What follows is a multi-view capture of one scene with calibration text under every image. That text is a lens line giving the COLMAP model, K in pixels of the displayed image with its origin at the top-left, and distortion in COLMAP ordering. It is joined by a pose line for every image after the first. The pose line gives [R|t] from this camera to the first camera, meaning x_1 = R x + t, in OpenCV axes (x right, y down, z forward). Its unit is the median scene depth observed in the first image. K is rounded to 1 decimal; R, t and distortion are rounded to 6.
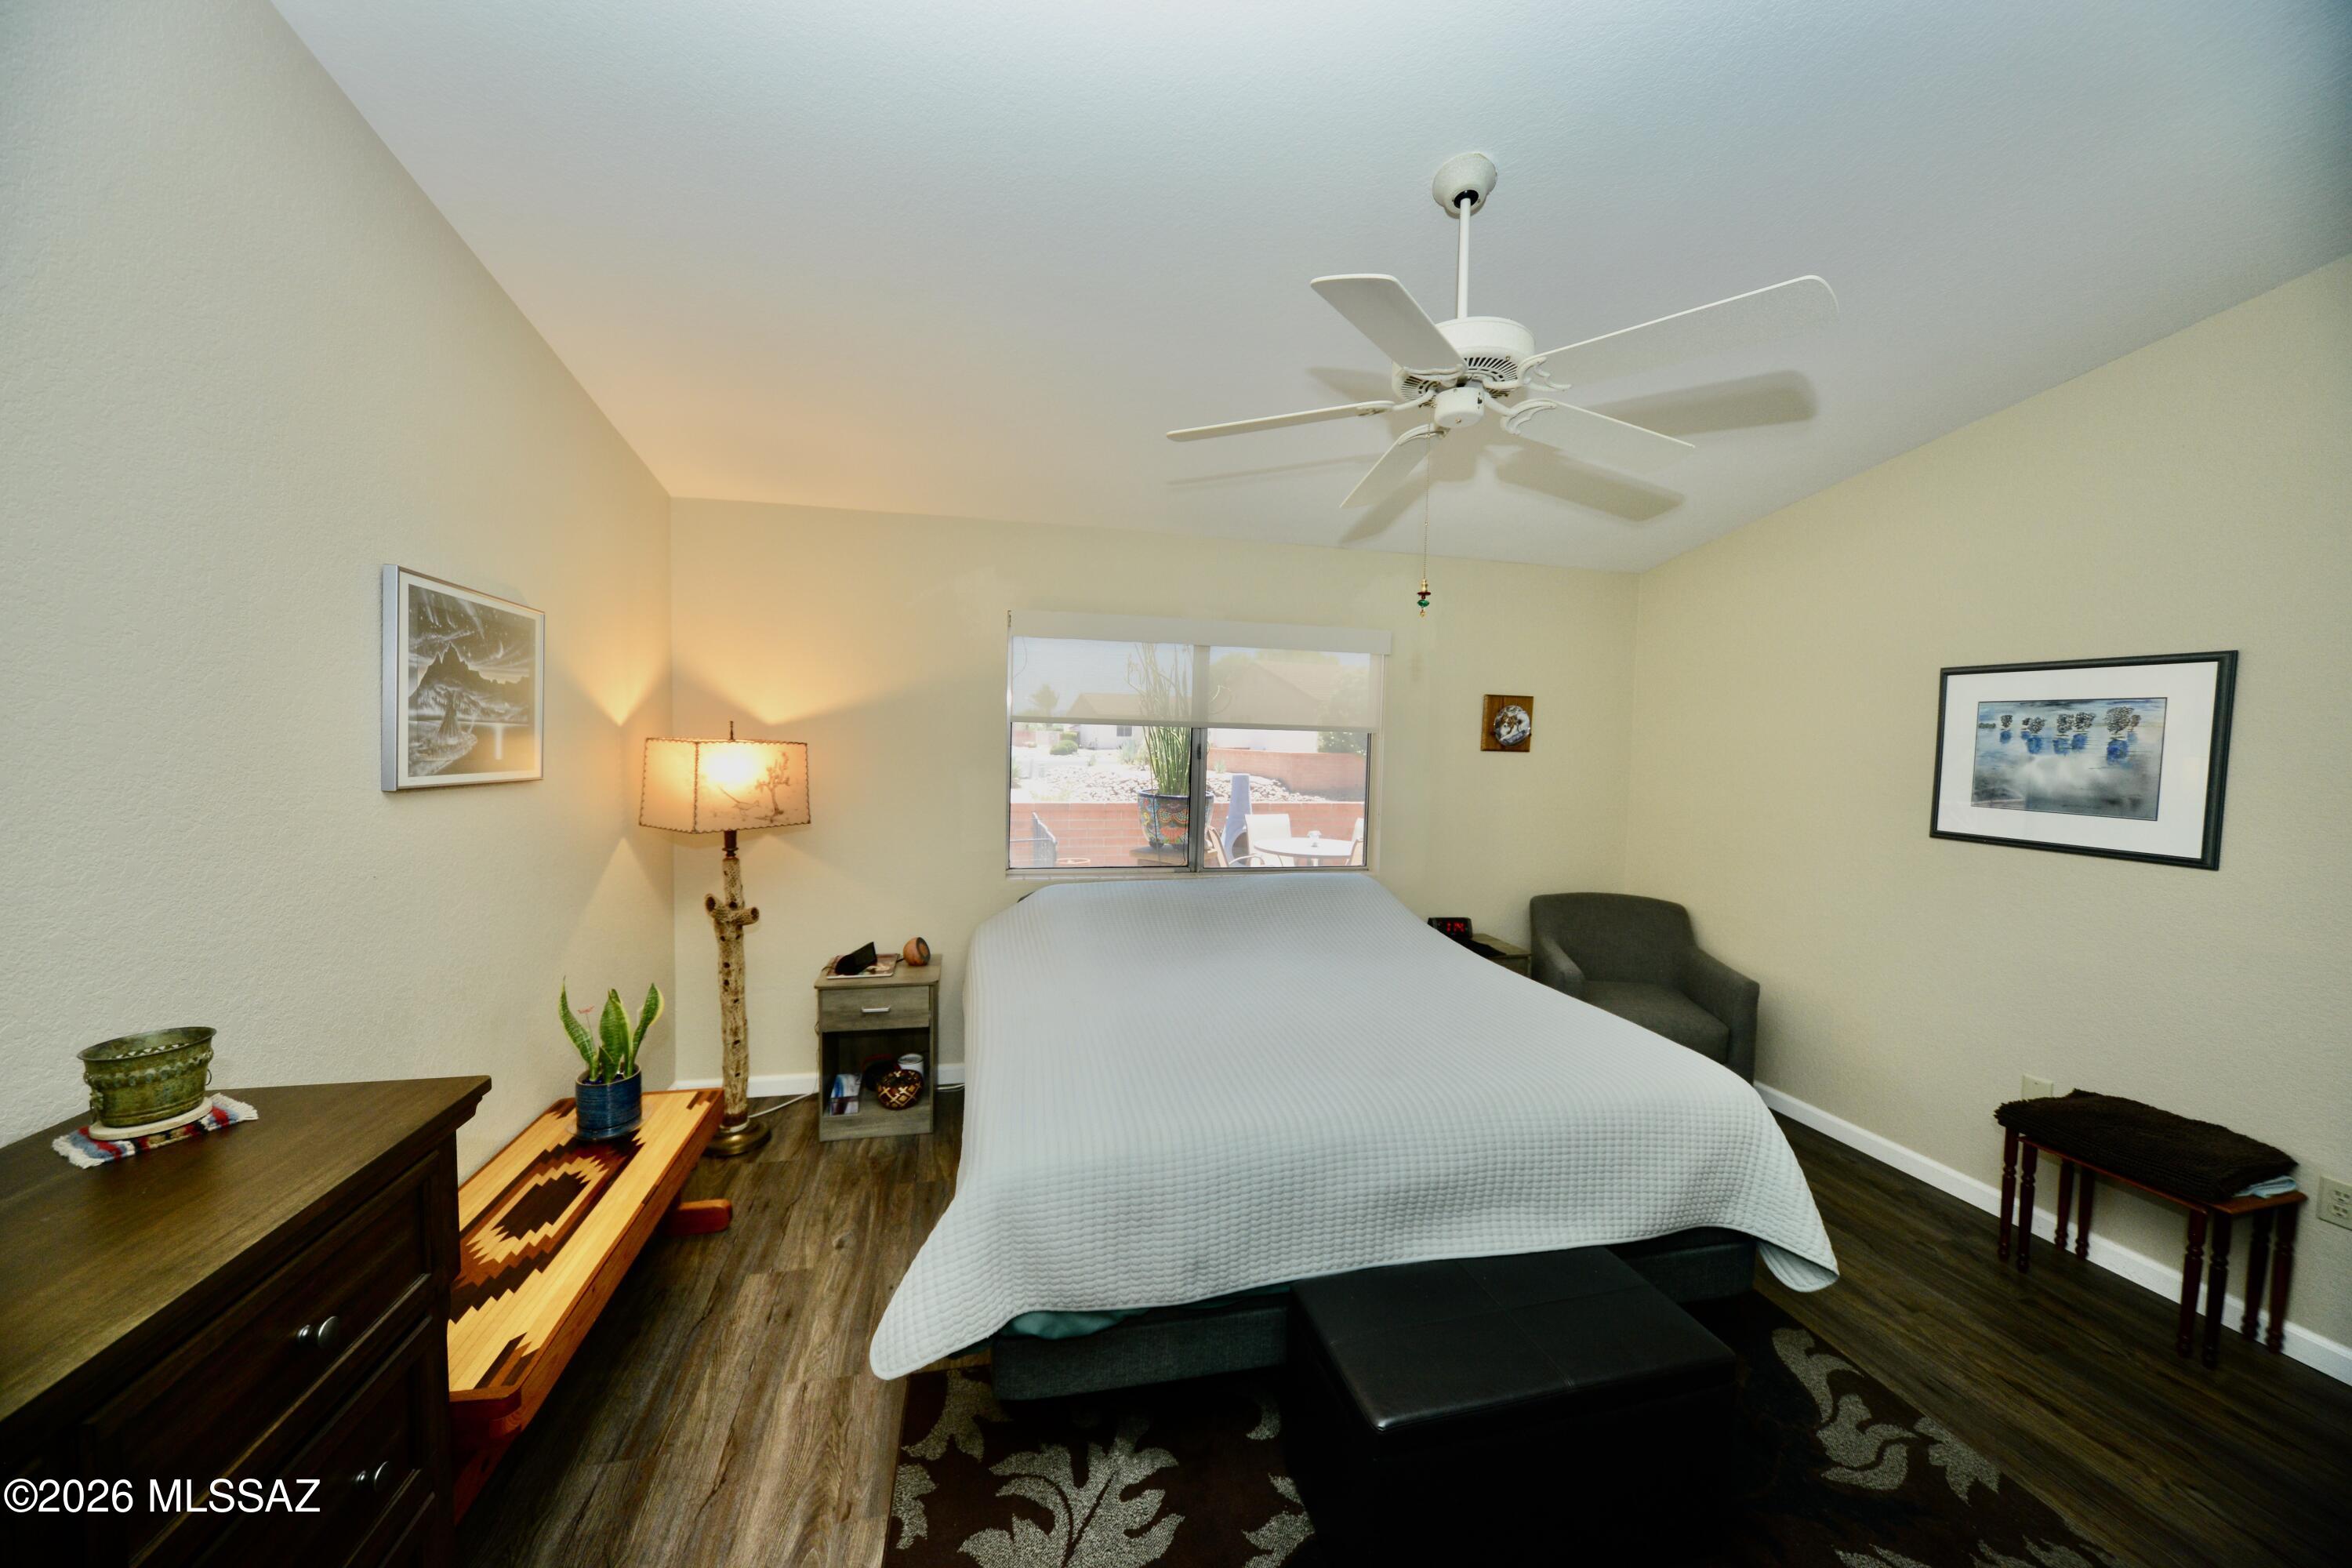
lens RADIAL K [[835.0, 0, 1159.6], [0, 835.0, 774.7], [0, 0, 1]] dist [-0.010403, 0.000122]
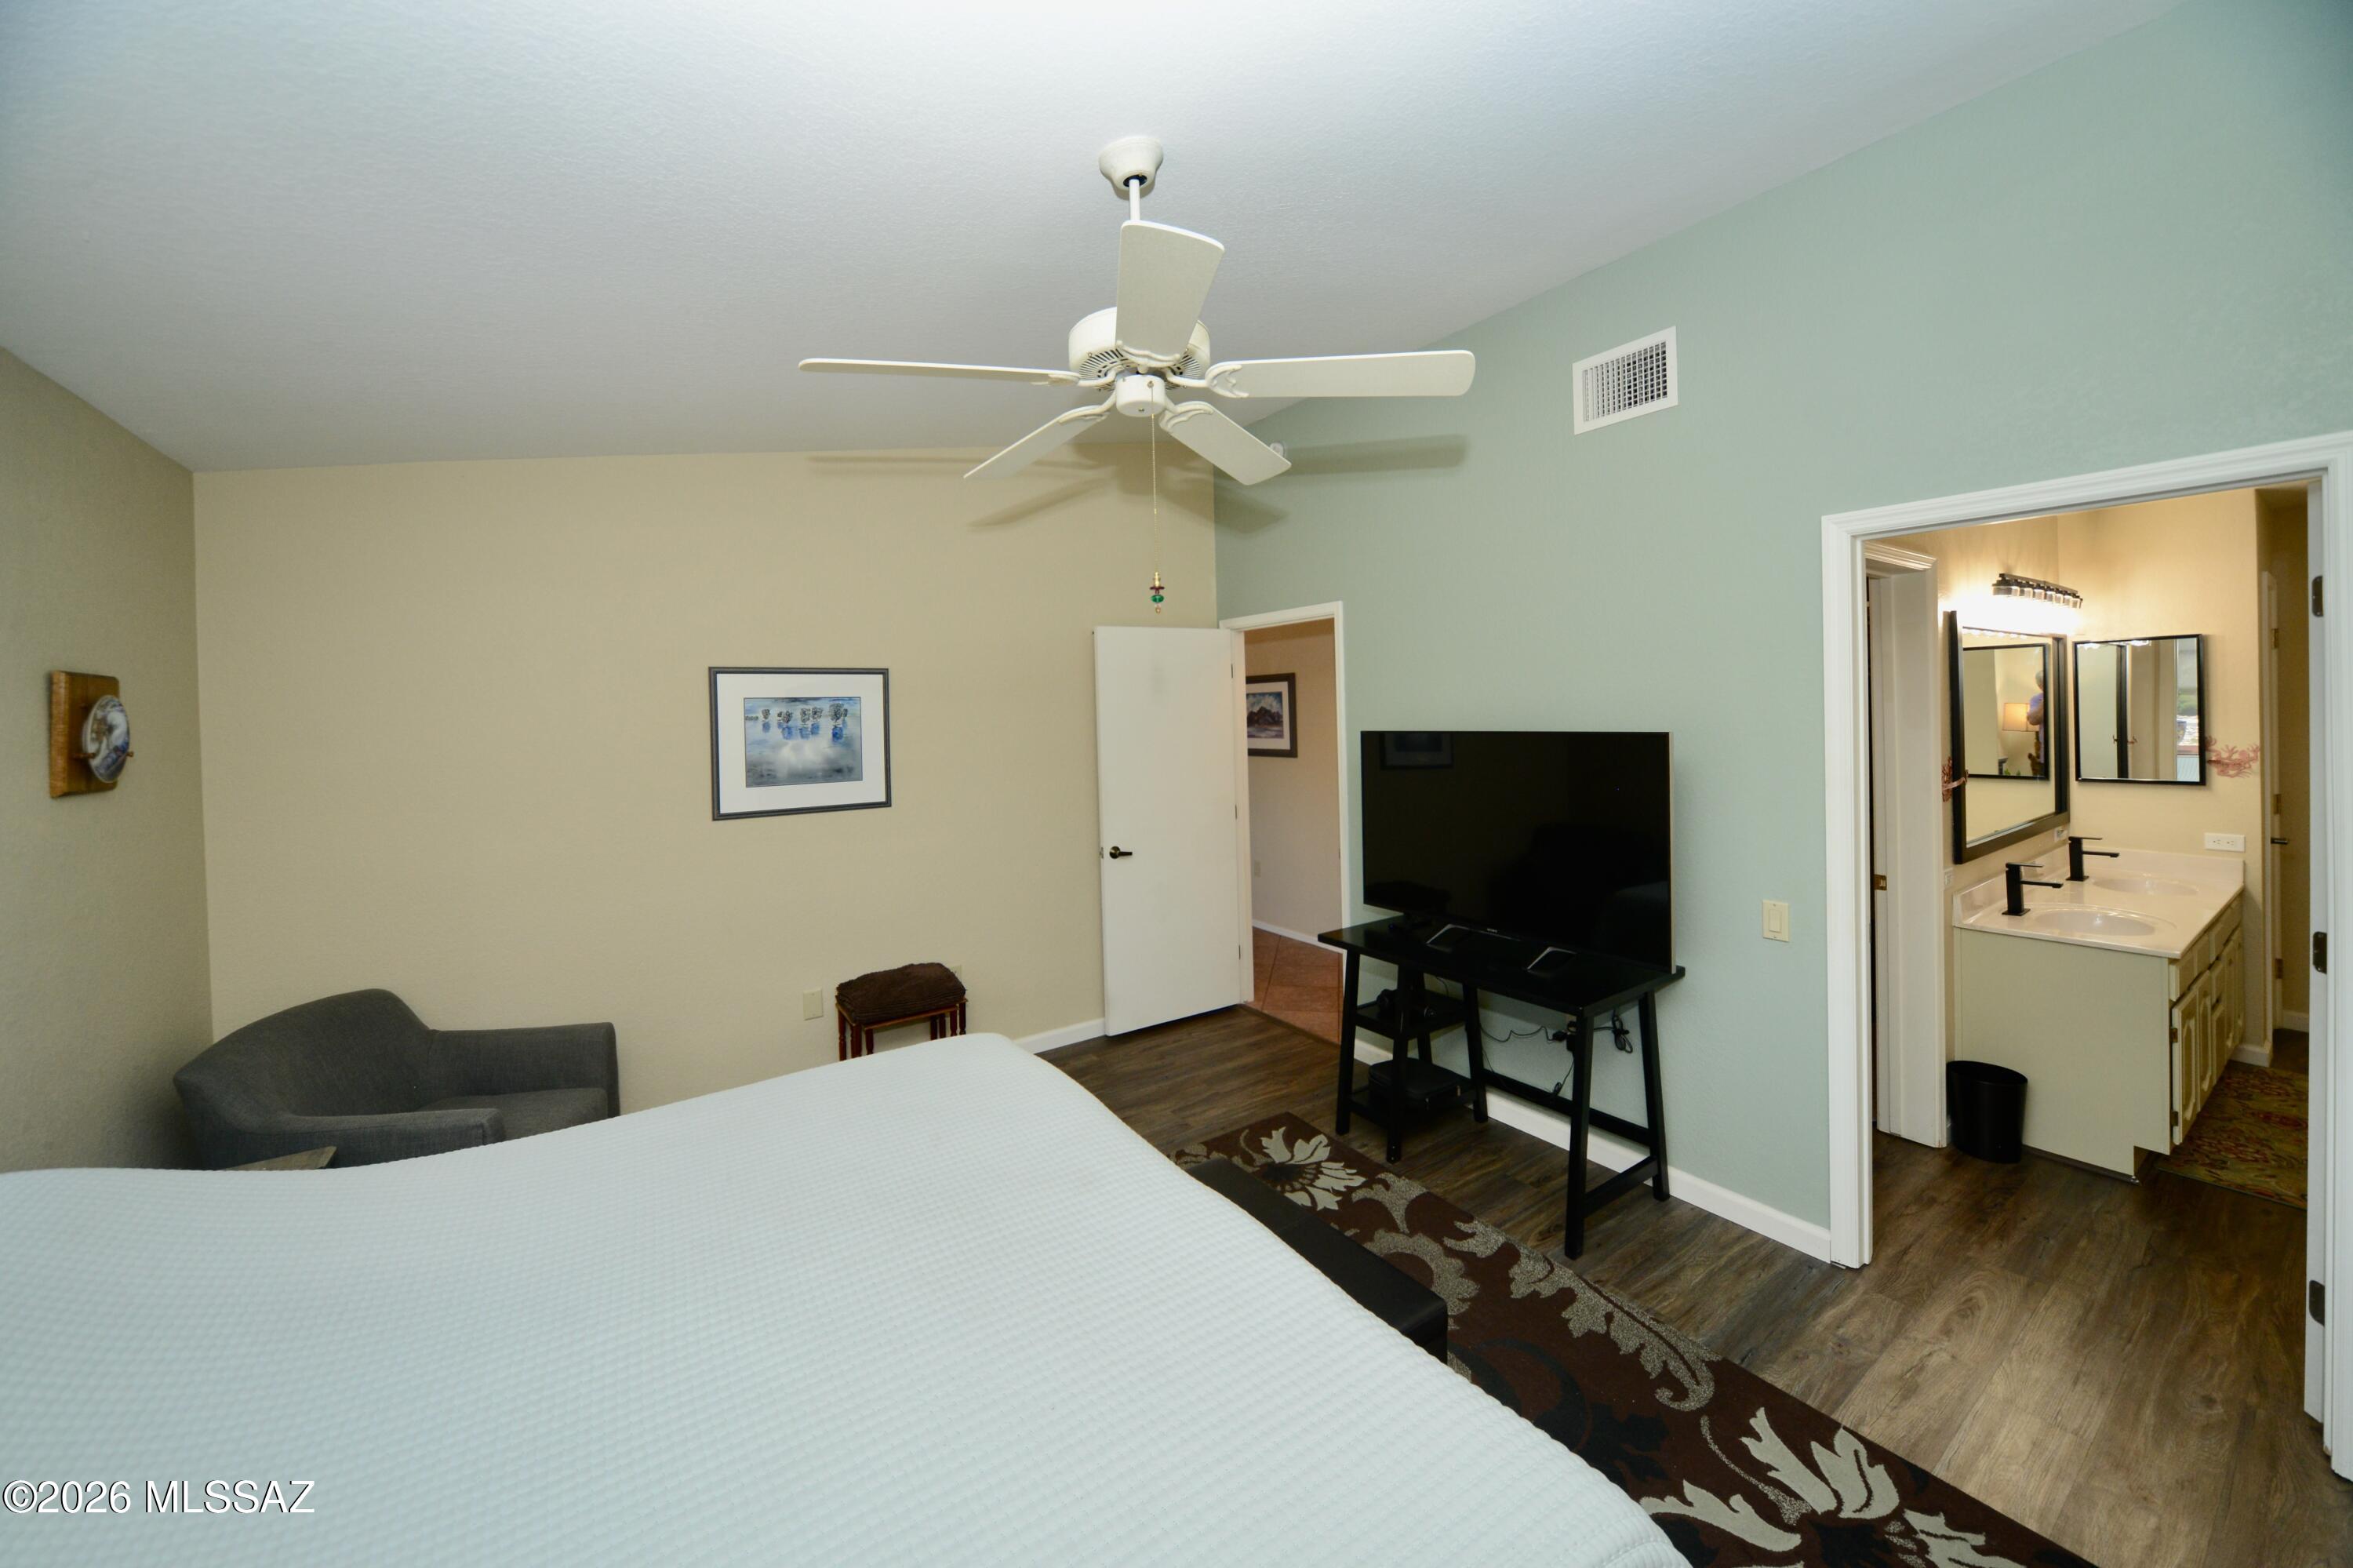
lens RADIAL K [[865.1, 0, 1186.4], [0, 865.1, 722.1], [0, 0, 1]] dist [-0.013011, -0.000035]
pose [[-0.364486, -0.024813, 0.930878, -0.381677], [0.059405, 0.996989, 0.049835, -0.080255], [-0.929312, 0.073463, -0.361914, 0.894023]]
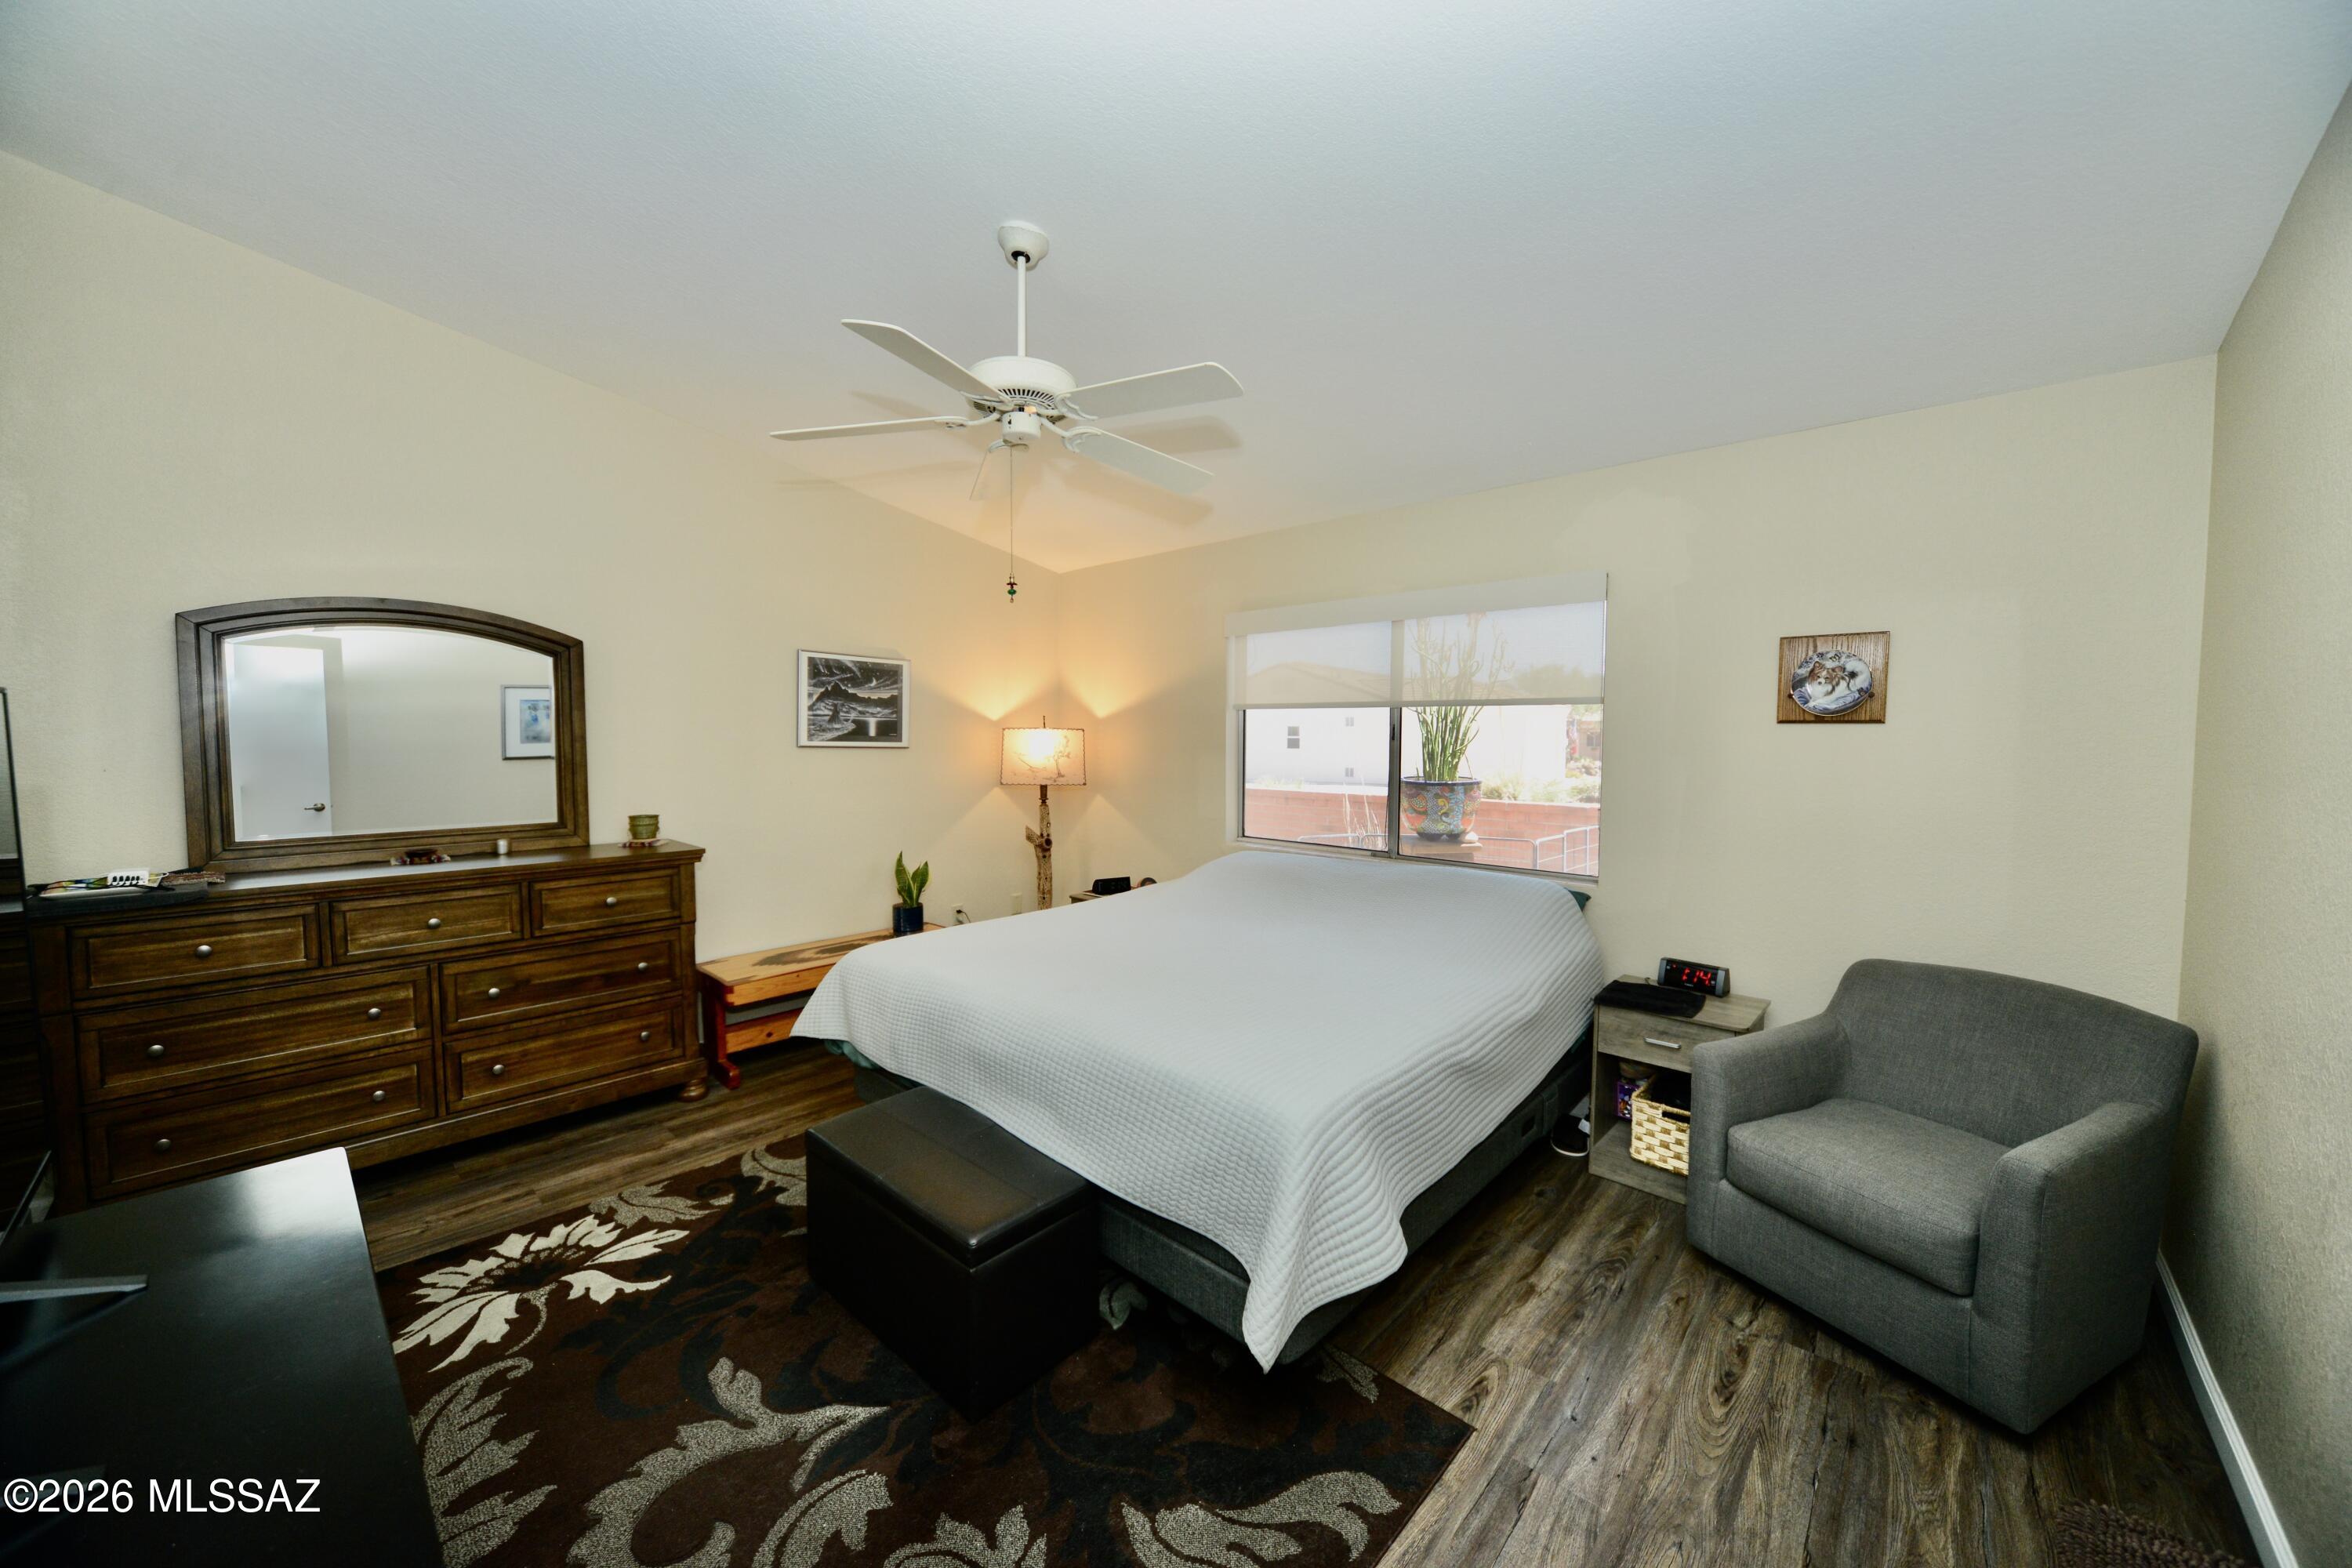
lens RADIAL K [[859.8, 0, 1171.1], [0, 859.8, 785.9], [0, 0, 1]] dist [-0.000994, -0.000085]
pose [[0.554301, 0.029424, -0.831796, 1.030984], [-0.030800, 0.999416, 0.014829, 0.037841], [0.831746, 0.017400, 0.554883, 0.334477]]
